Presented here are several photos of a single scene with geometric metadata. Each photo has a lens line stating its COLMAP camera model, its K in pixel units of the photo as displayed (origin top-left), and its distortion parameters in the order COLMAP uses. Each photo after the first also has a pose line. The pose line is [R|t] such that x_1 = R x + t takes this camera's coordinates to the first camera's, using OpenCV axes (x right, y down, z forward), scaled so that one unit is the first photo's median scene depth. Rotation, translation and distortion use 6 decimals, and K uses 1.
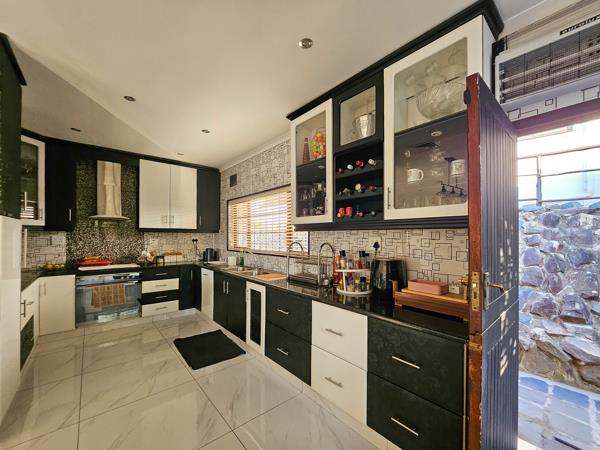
lens RADIAL K [[244.5, 0, 300.8], [0, 244.5, 235.6], [0, 0, 1]] dist [-0.001047, -0.000393]
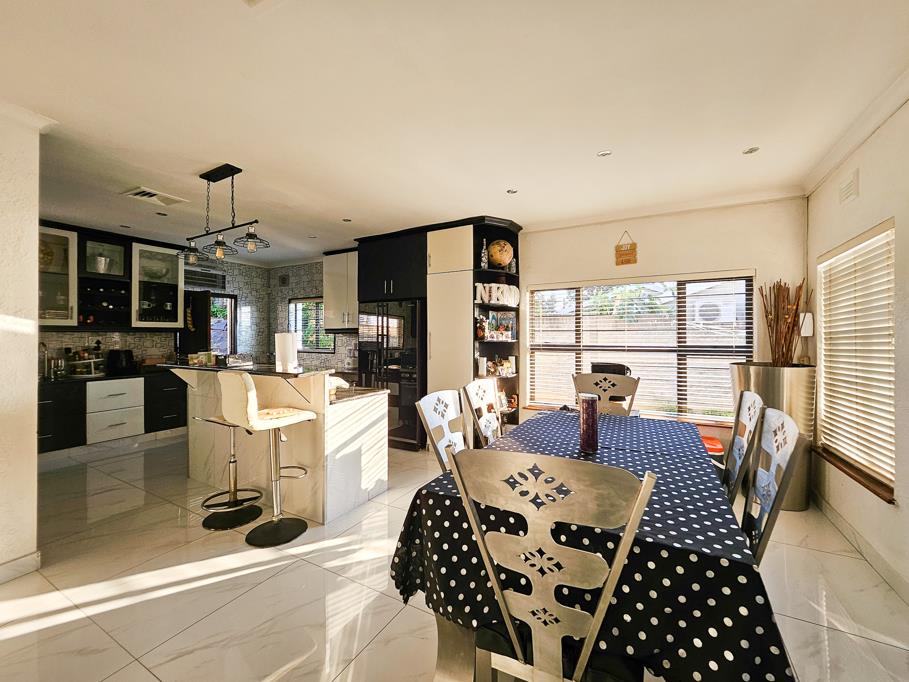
lens RADIAL K [[373.5, 0, 460.8], [0, 373.5, 333.9], [0, 0, 1]] dist [0.000552, 0.000283]
pose [[-0.341825, 0.002108, 0.939761, -1.530926], [0.001654, 0.999997, -0.001641, -0.002271], [-0.939762, 0.000994, -0.341828, -0.162092]]
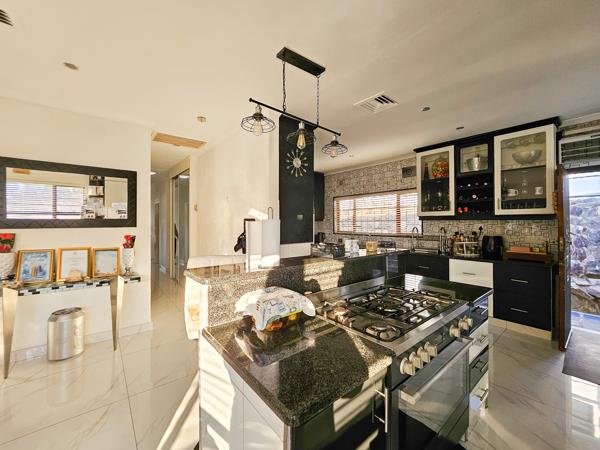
lens RADIAL K [[246.5, 0, 304.2], [0, 246.5, 220.3], [0, 0, 1]] dist [0.000552, 0.000283]
pose [[0.999887, -0.004477, -0.014353, -0.567826], [0.004367, 0.999961, -0.007654, -0.006710], [0.014387, 0.007590, 0.999868, -0.482201]]
